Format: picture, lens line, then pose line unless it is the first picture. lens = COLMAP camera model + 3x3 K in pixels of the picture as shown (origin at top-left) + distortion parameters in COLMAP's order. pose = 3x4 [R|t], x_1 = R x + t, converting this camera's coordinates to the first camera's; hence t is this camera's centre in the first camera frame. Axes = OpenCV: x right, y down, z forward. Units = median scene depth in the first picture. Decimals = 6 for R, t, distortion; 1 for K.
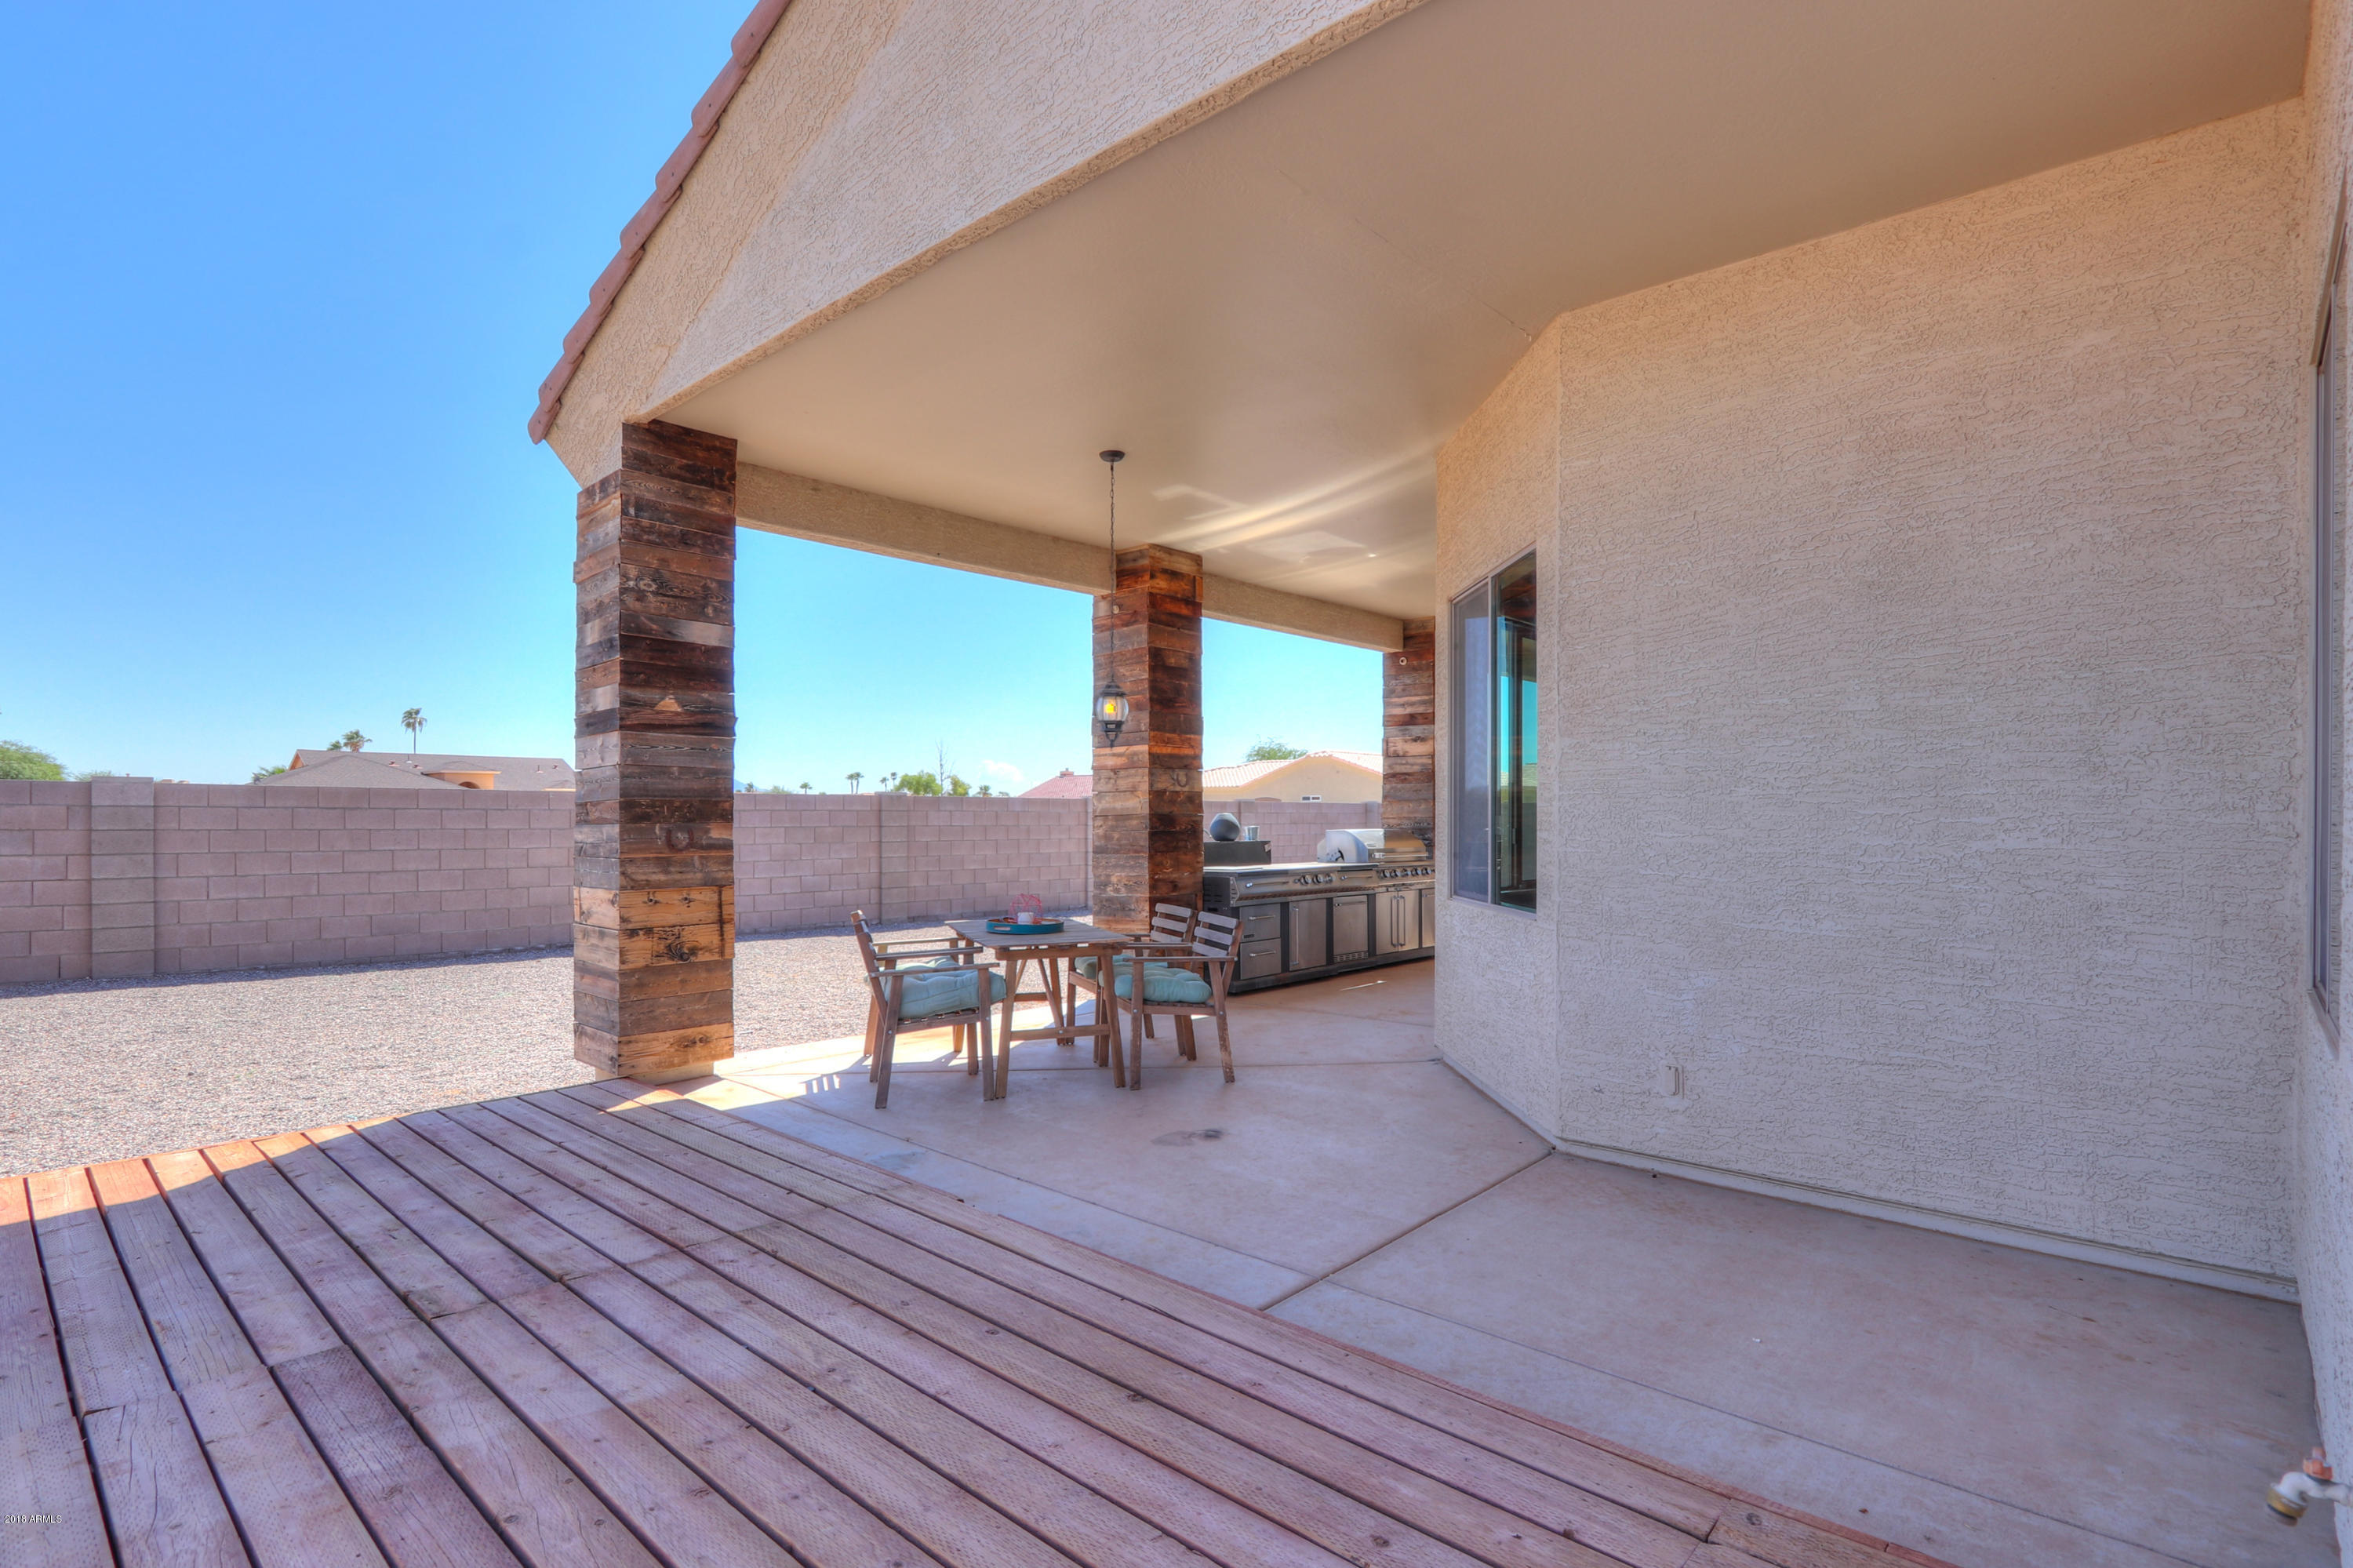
lens RADIAL K [[1113.4, 0, 1186.9], [0, 1113.4, 804.9], [0, 0, 1]] dist [-0.002068, -0.000091]
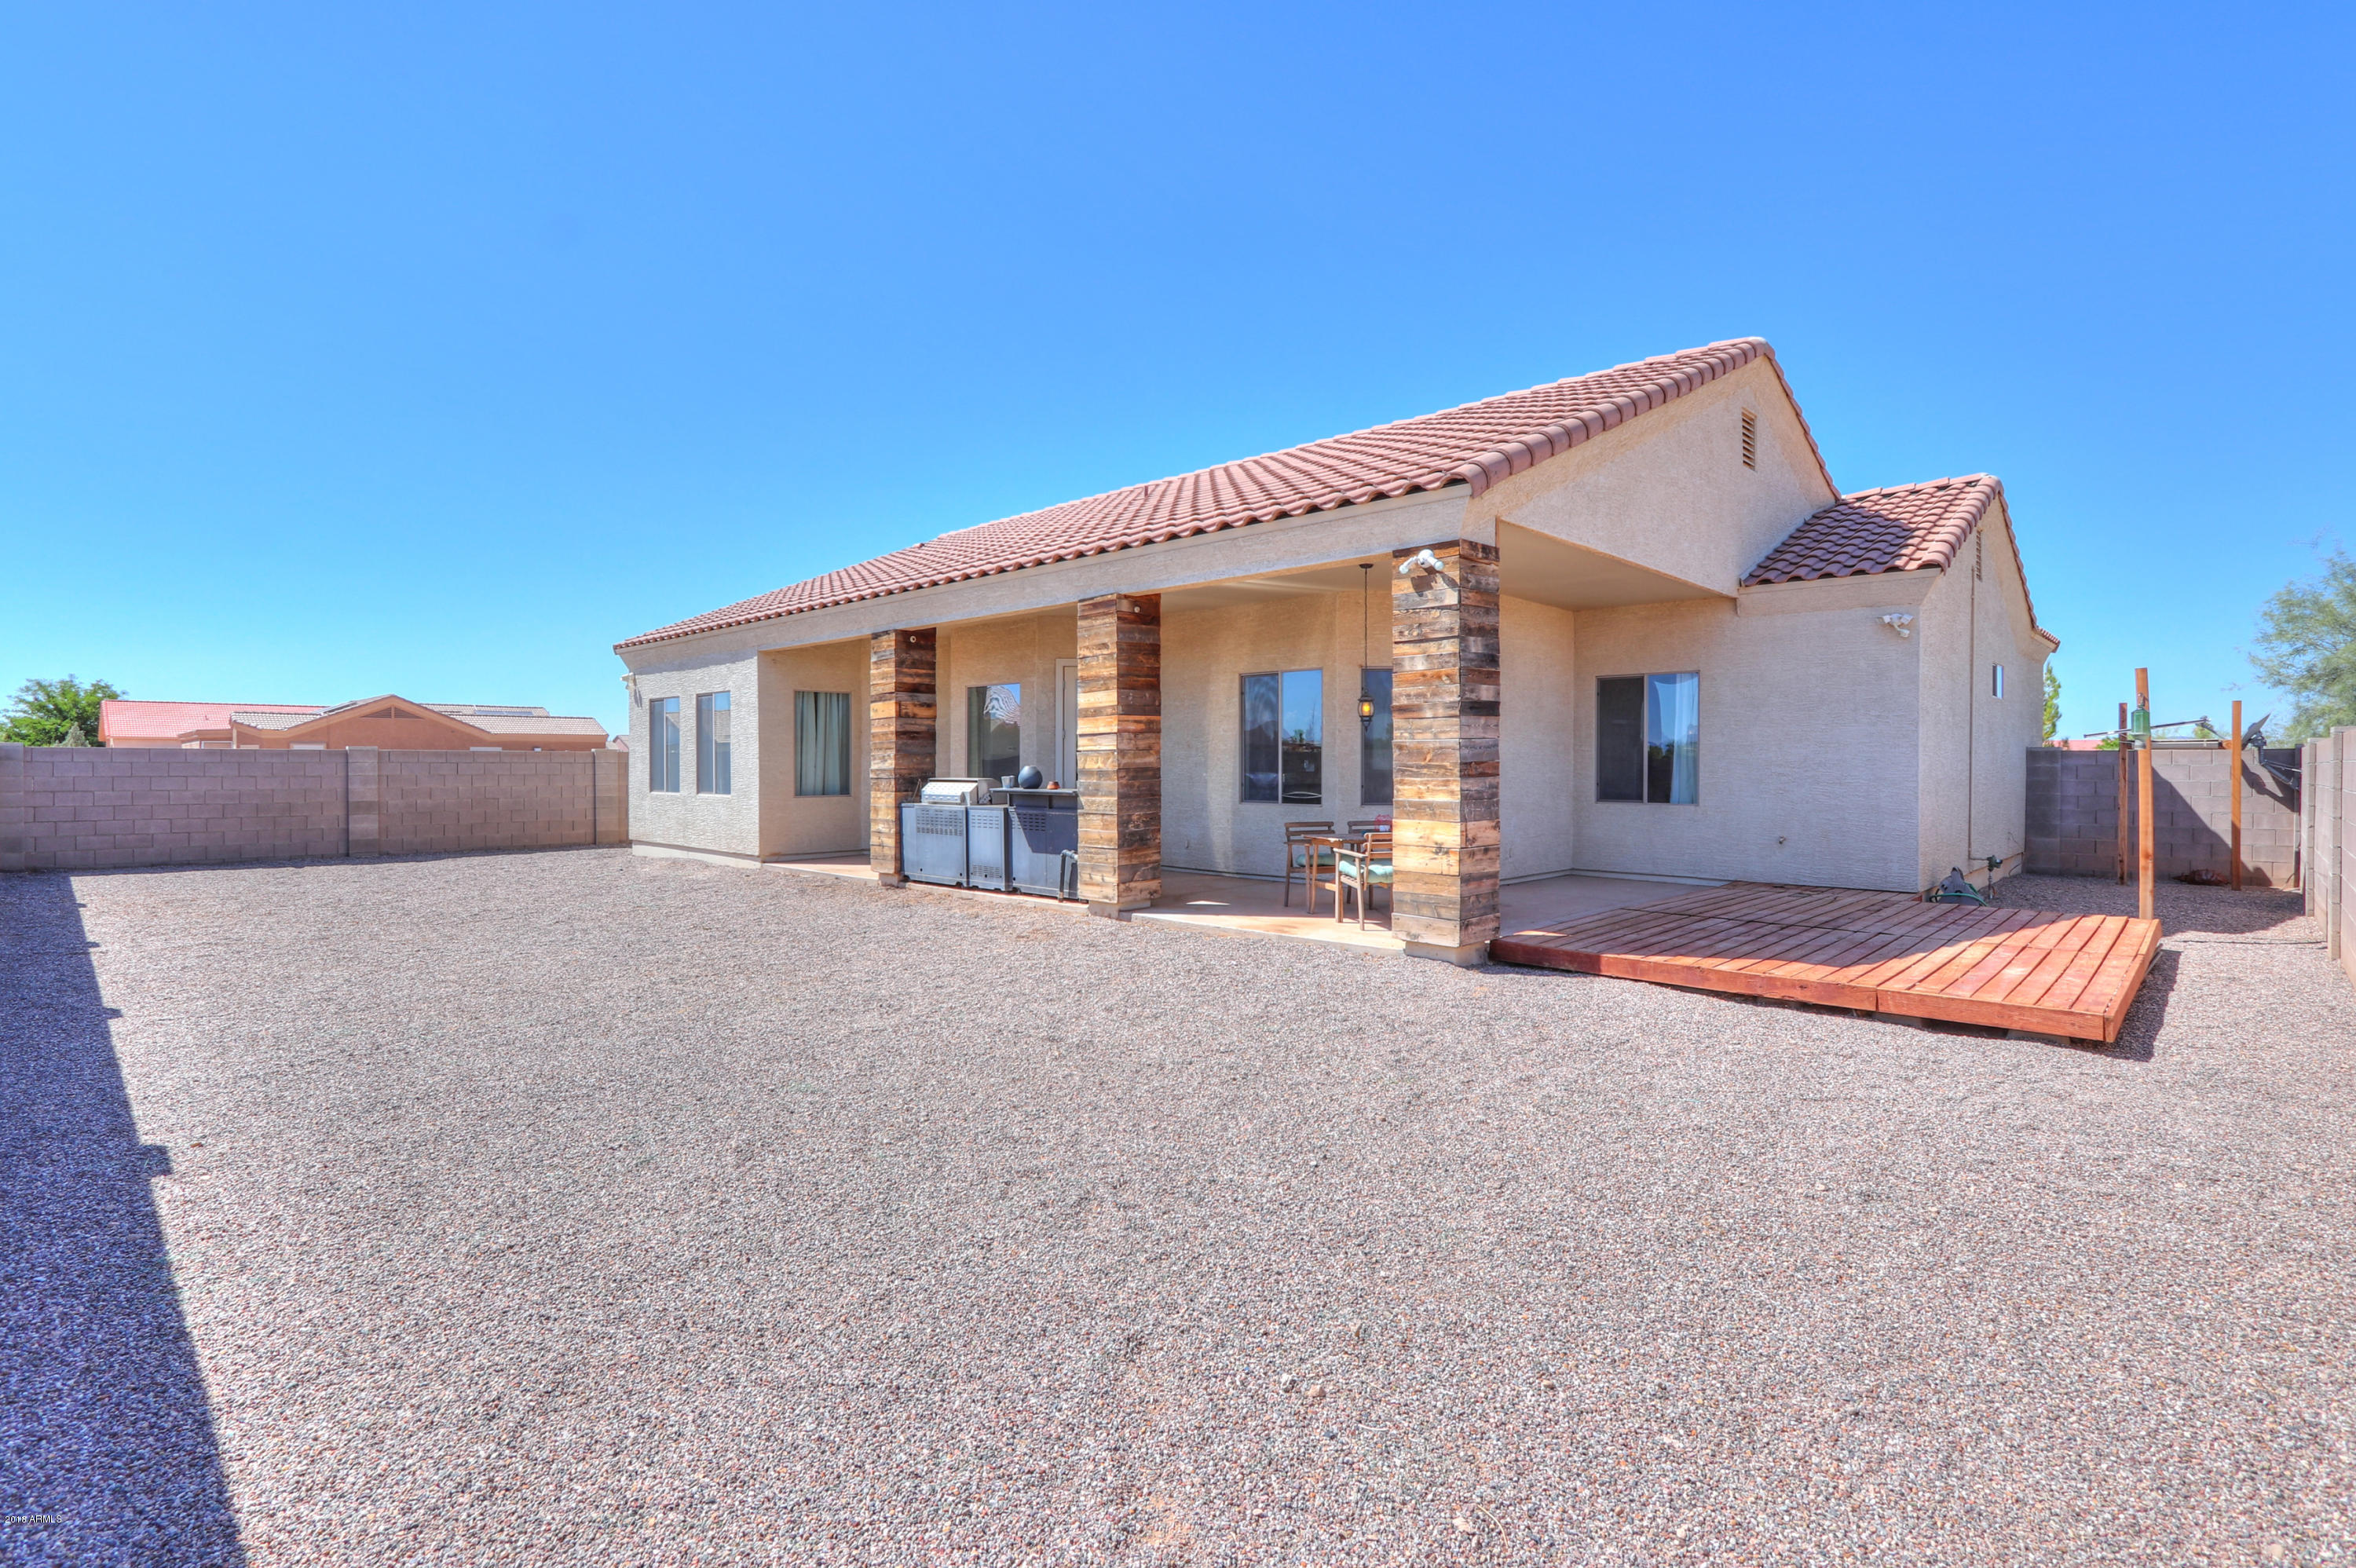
lens RADIAL K [[1109.5, 0, 1170.2], [0, 1109.5, 795.8], [0, 0, 1]] dist [-0.011806, 0.000149]
pose [[0.041065, -0.032348, 0.998633, -2.042341], [-0.008469, 0.999429, 0.032722, -0.001547], [-0.999121, -0.009801, 0.040768, 1.368119]]
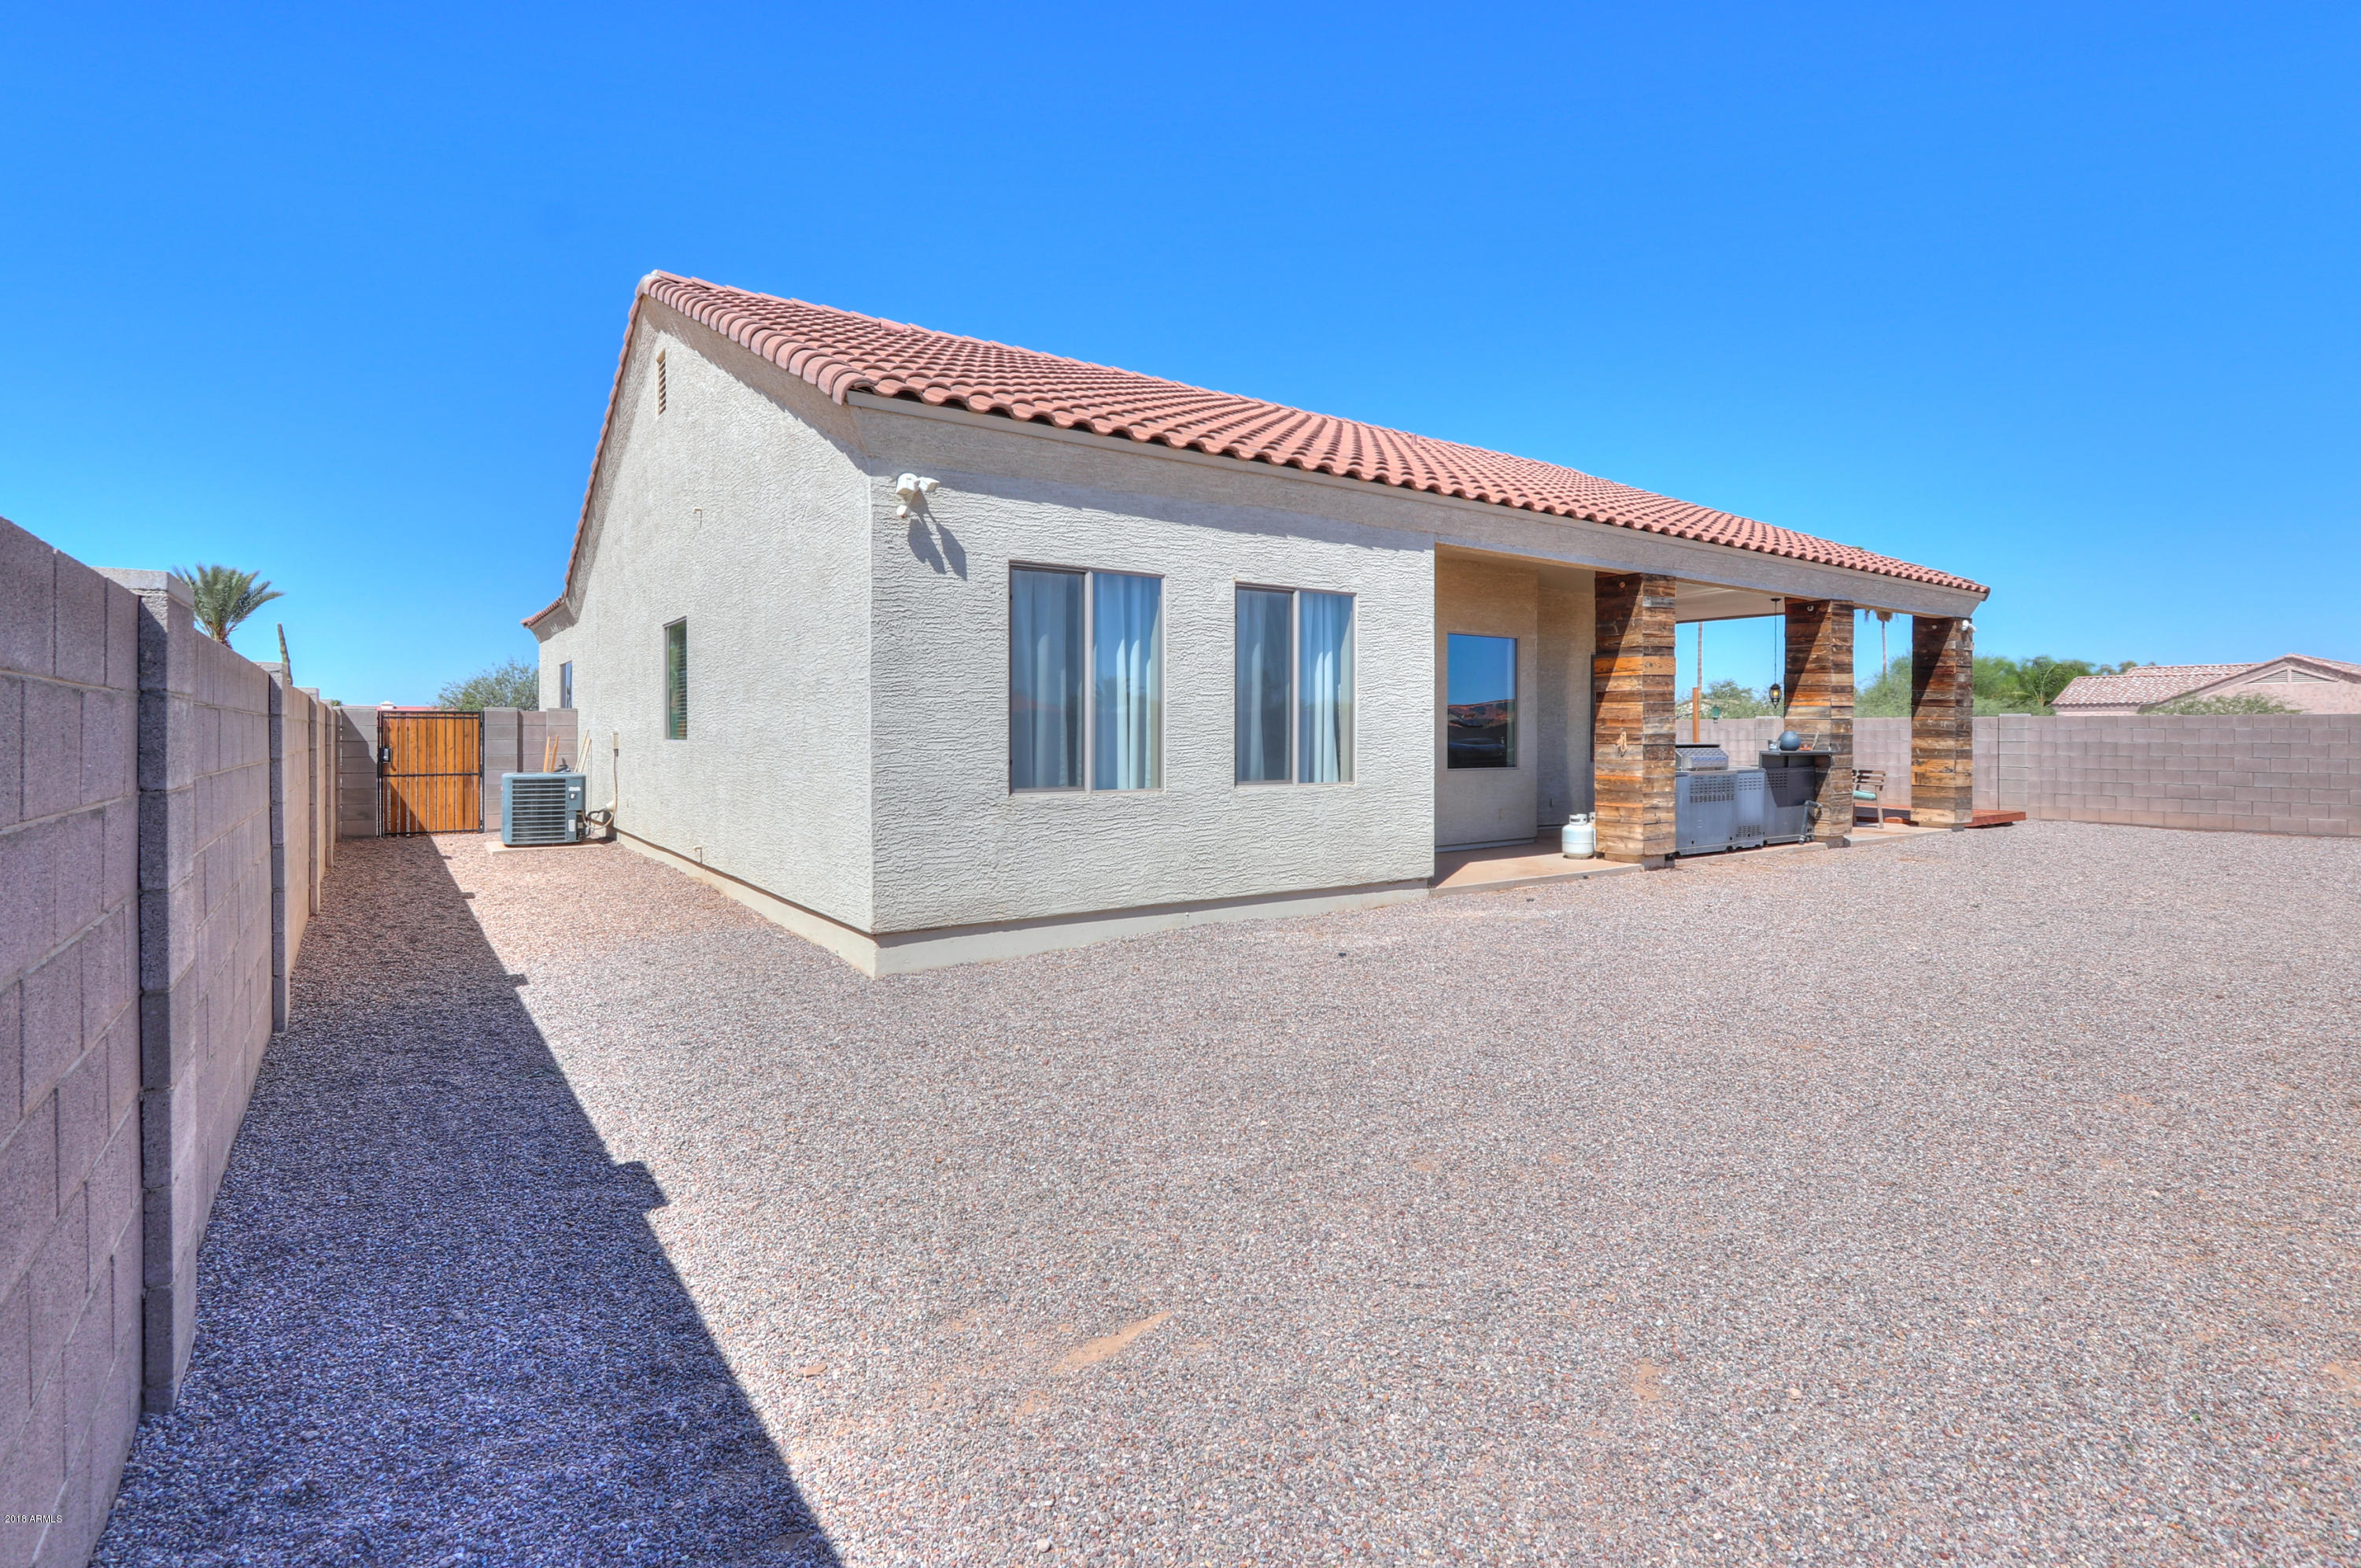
lens RADIAL K [[1141.8, 0, 1155.5], [0, 1141.8, 803.3], [0, 0, 1]] dist [-0.016939, -0.000770]
pose [[-0.973163, -0.020192, 0.229229, 0.823405], [-0.007725, 0.998448, 0.055155, 0.043445], [-0.229987, 0.051904, -0.971809, 4.453029]]
